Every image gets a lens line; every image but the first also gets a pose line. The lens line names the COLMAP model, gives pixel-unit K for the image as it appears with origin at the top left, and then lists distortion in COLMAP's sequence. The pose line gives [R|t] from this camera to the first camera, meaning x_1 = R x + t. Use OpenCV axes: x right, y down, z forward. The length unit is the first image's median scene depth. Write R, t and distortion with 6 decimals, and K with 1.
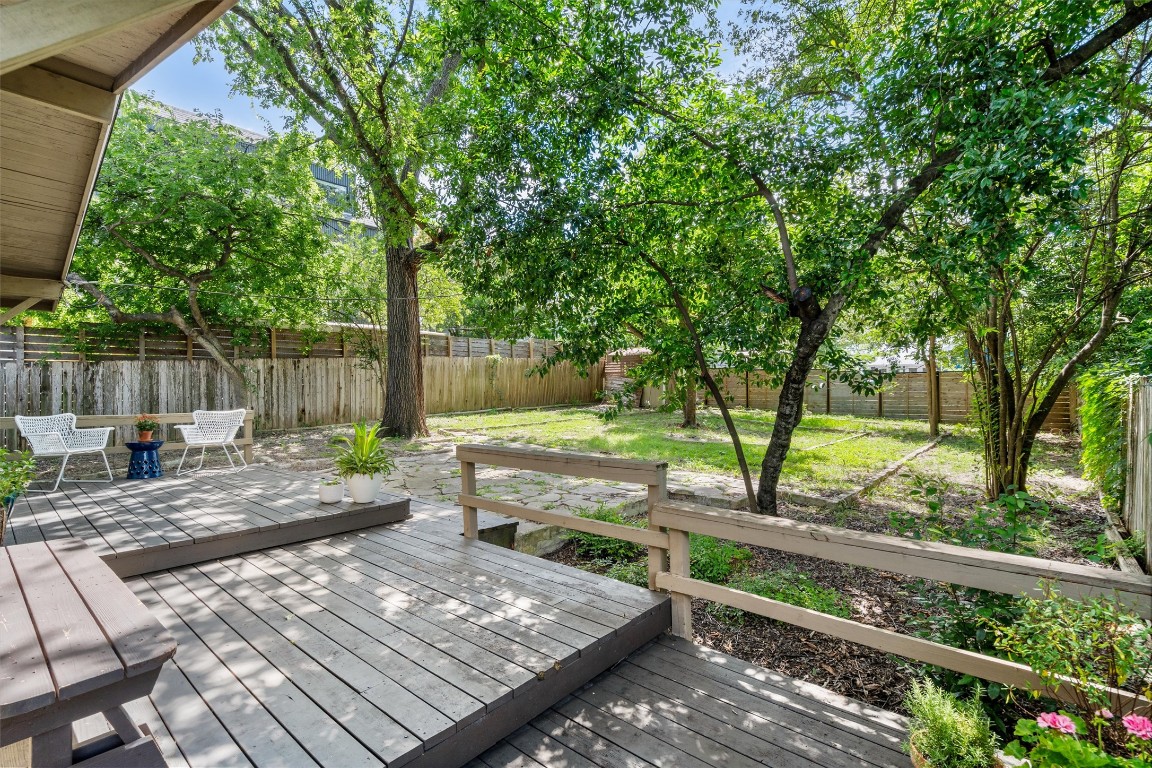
lens RADIAL K [[526.1, 0, 575.4], [0, 526.1, 386.6], [0, 0, 1]] dist [0.001780, 0.000322]
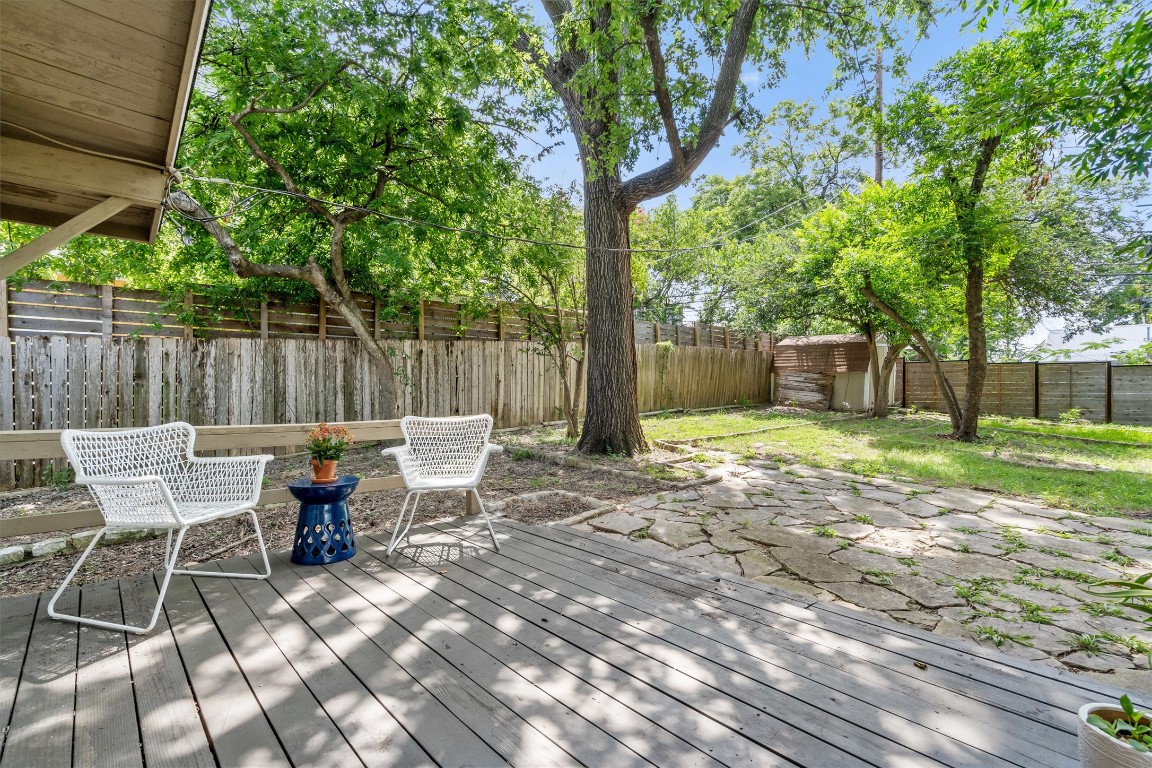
lens RADIAL K [[526.1, 0, 576.7], [0, 526.1, 386.1], [0, 0, 1]] dist [0.001780, 0.000322]
pose [[0.994862, 0.008720, -0.100865, -0.341161], [-0.008473, 0.999960, 0.002869, 0.008748], [0.100886, -0.002000, 0.994896, 0.345161]]
